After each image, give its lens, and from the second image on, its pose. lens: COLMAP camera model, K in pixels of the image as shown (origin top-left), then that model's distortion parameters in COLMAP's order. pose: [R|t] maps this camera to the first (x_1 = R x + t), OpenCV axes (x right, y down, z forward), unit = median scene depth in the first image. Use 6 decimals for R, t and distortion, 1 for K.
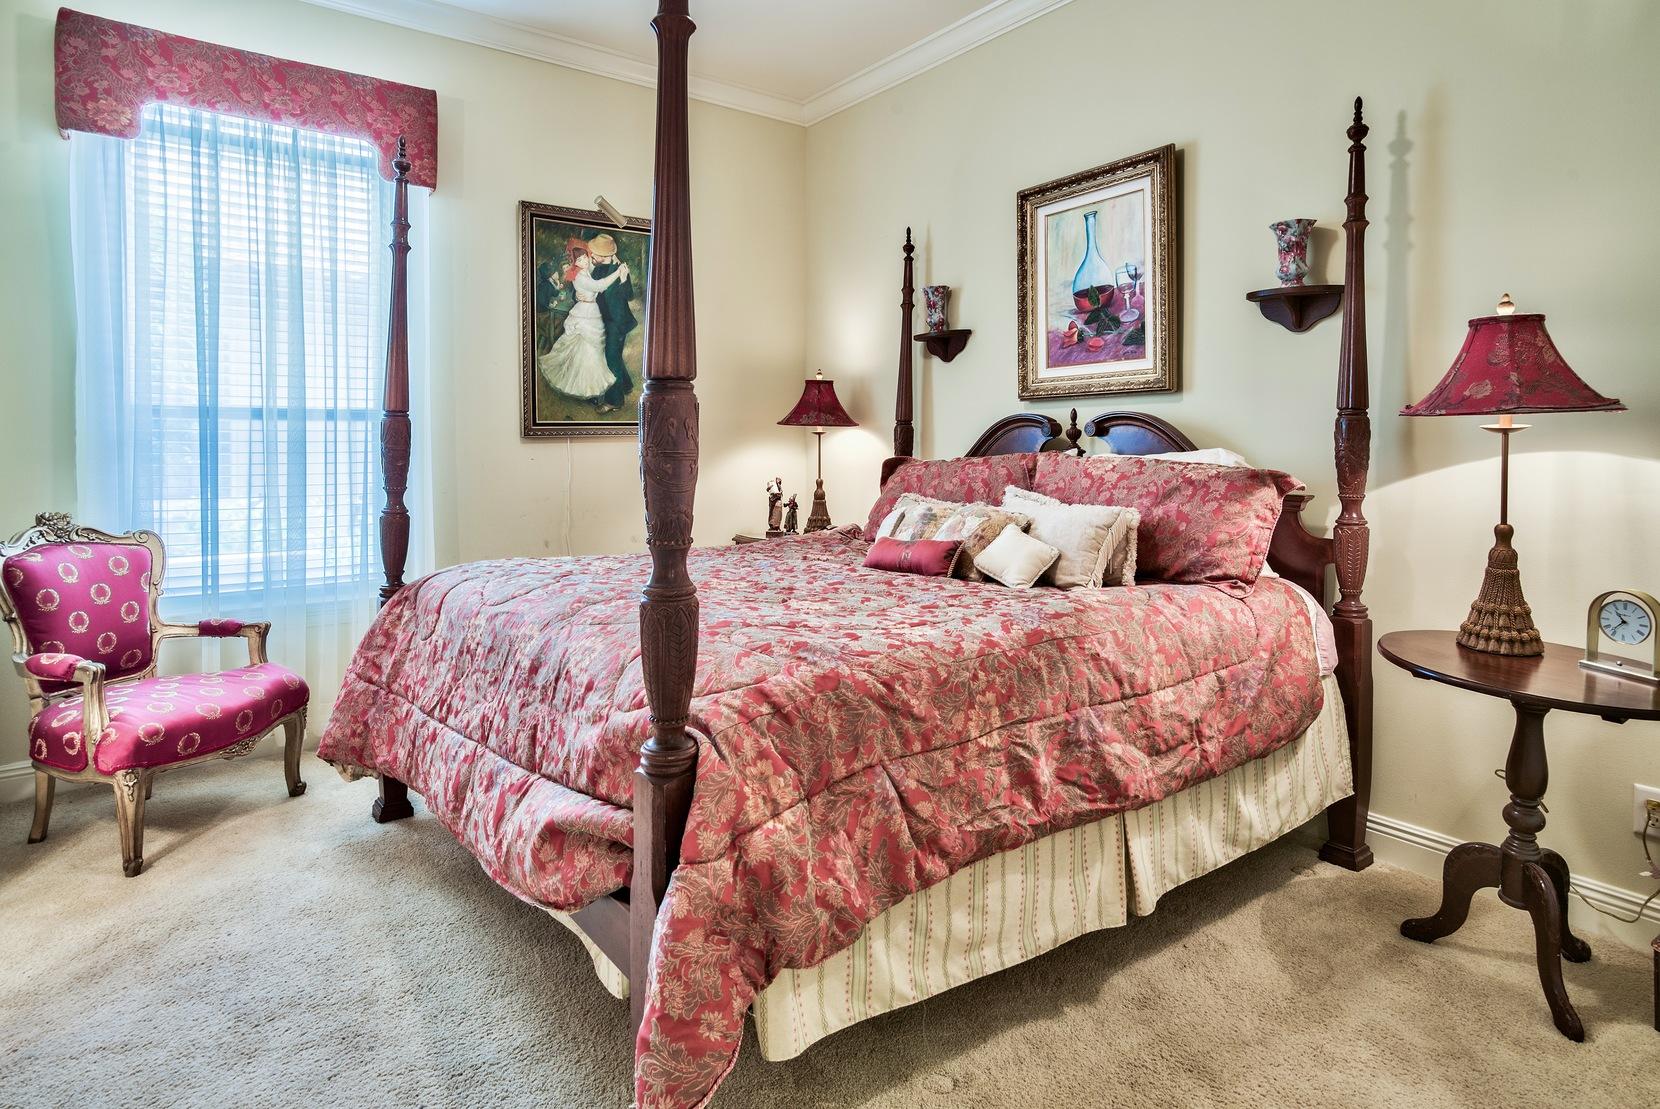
lens RADIAL K [[940.2, 0, 853.0], [0, 940.2, 442.4], [0, 0, 1]] dist [0.004744, 0.000350]
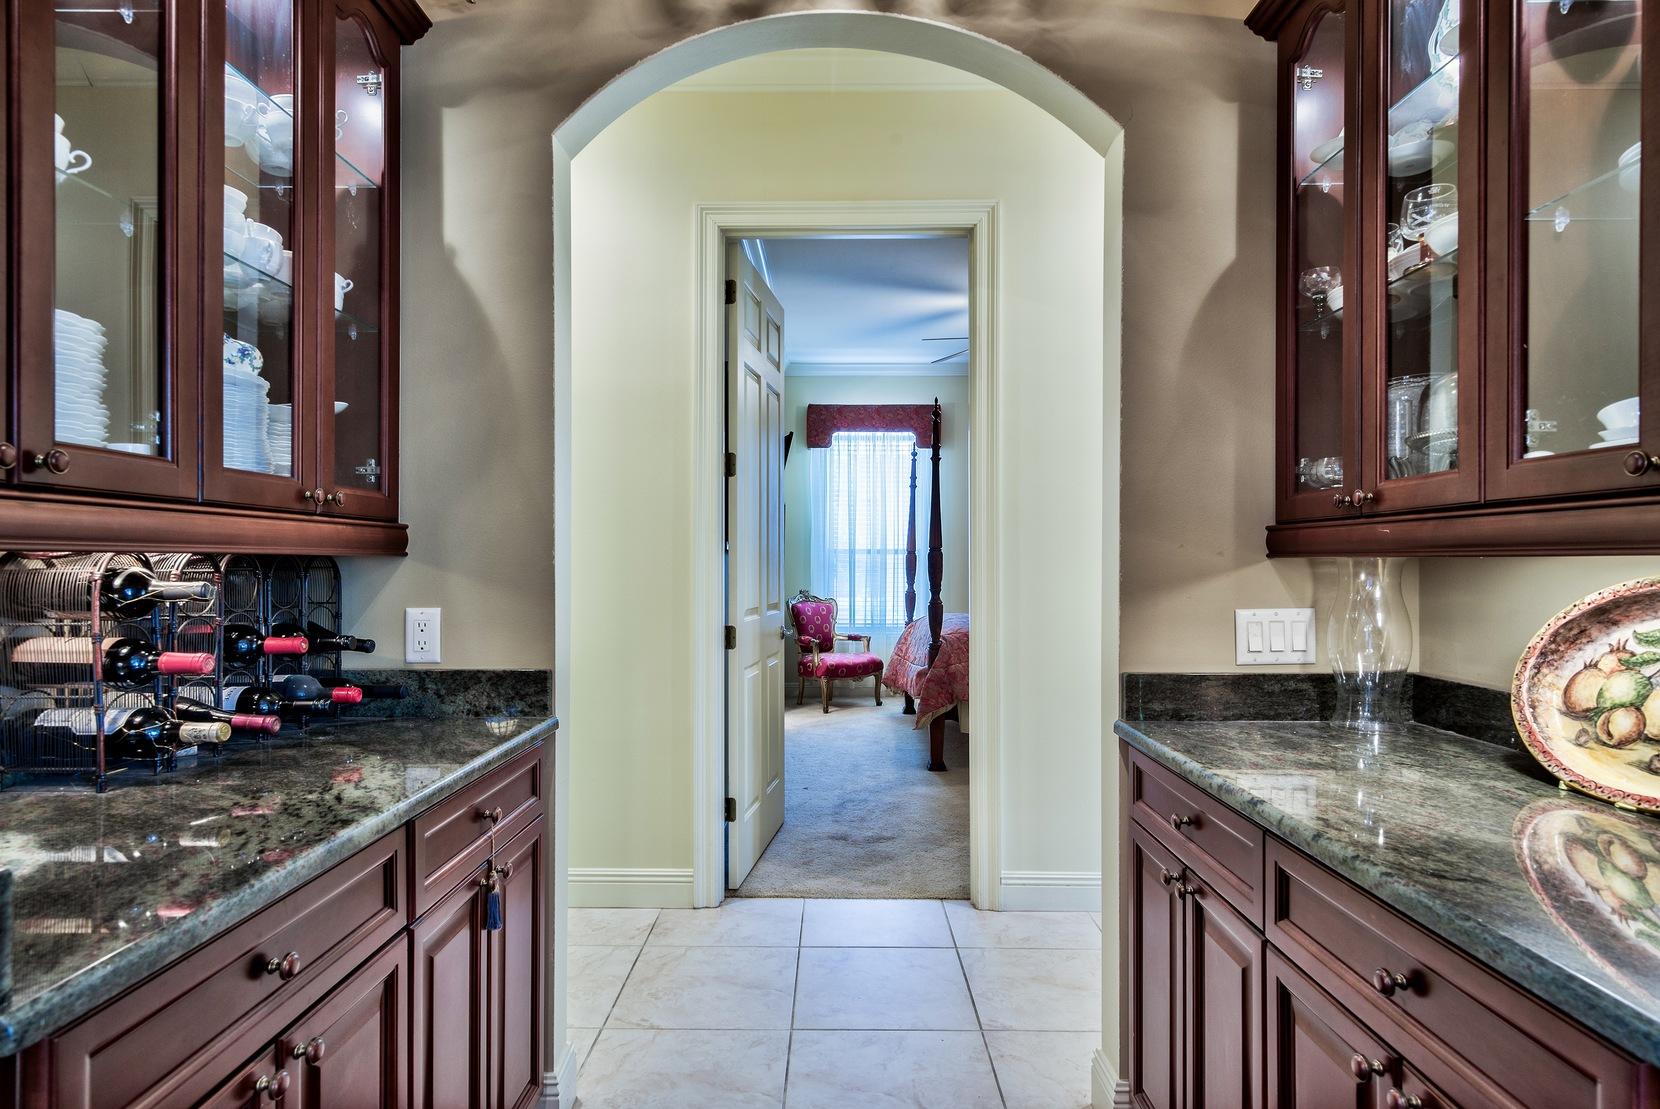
lens RADIAL K [[940.2, 0, 833.0], [0, 940.2, 555.2], [0, 0, 1]] dist [0.004744, 0.000350]
pose [[0.794443, -0.002651, -0.607333, 0.832554], [-0.012739, 0.999698, -0.021027, 0.033337], [0.607205, 0.024441, 0.794169, -1.064781]]
